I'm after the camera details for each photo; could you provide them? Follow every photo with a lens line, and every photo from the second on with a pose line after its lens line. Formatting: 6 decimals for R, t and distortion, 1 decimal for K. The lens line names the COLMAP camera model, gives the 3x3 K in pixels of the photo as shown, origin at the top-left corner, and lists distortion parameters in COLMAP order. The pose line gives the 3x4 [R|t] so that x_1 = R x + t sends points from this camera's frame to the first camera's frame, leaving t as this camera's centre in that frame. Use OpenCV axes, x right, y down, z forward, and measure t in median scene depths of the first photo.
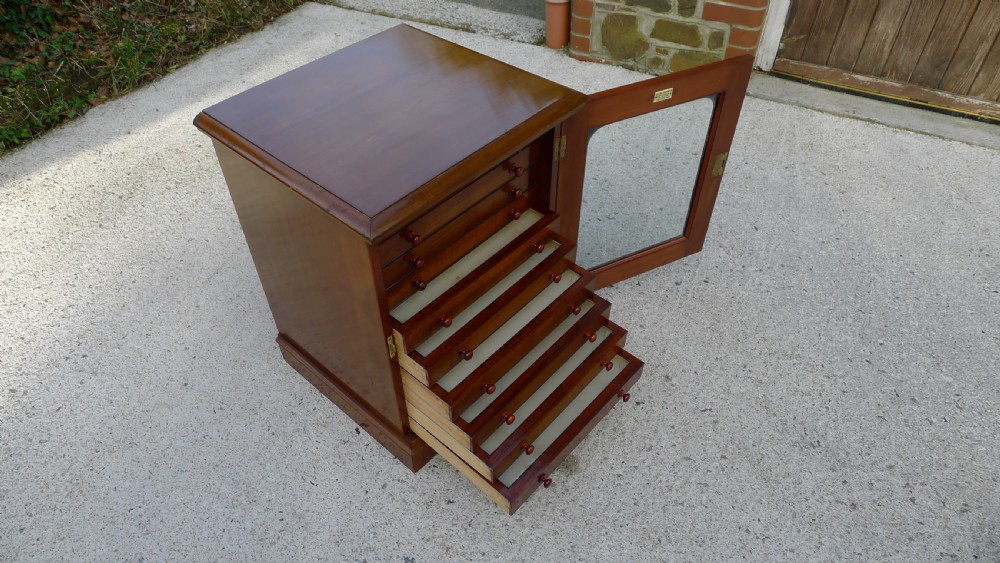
lens RADIAL K [[646.8, 0, 485.0], [0, 646.8, 275.4], [0, 0, 1]] dist [-0.056365, 0.018165]
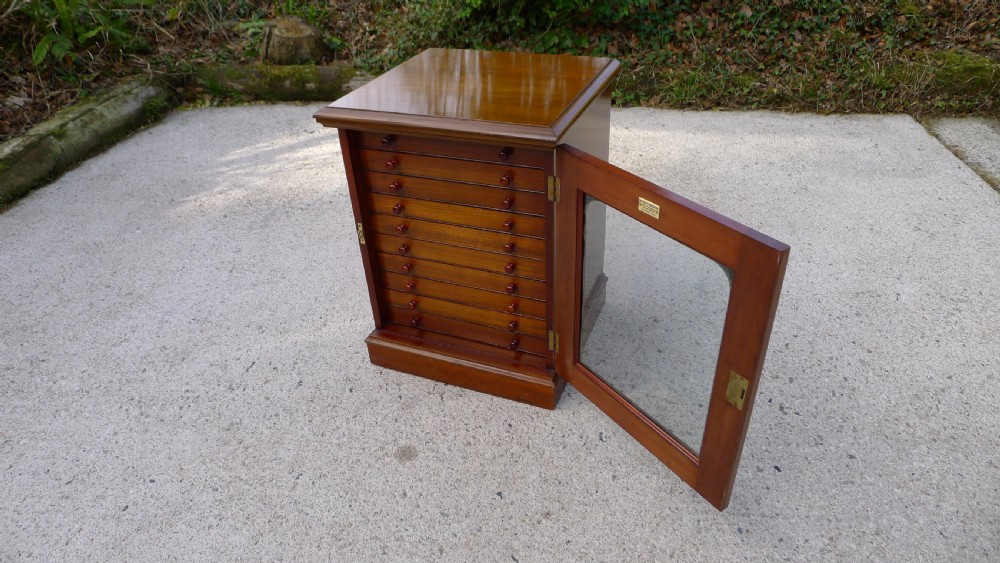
lens RADIAL K [[643.4, 0, 495.7], [0, 643.4, 270.7], [0, 0, 1]] dist [-0.054259, 0.014886]
pose [[0.329528, 0.512556, -0.792905, 0.514574], [-0.617947, 0.752034, 0.229319, -0.153069], [0.713830, 0.414406, 0.564549, 0.246974]]
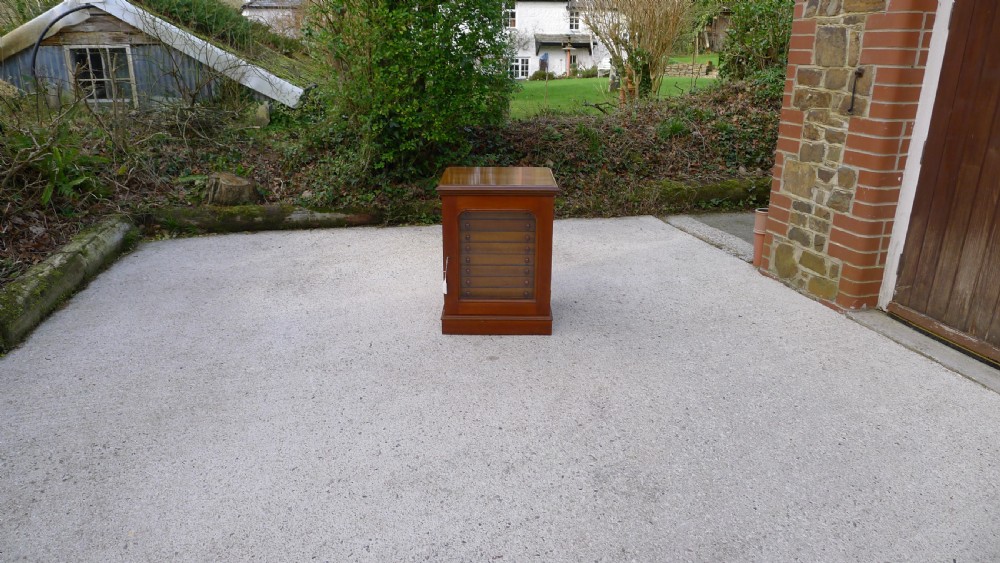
lens RADIAL K [[632.7, 0, 491.0], [0, 632.7, 281.4], [0, 0, 1]] dist [-0.061166, 0.018714]
pose [[0.655238, 0.267562, -0.706452, 0.873579], [-0.531552, 0.827788, -0.179500, 0.274775], [0.536765, 0.493131, 0.684621, -0.267723]]
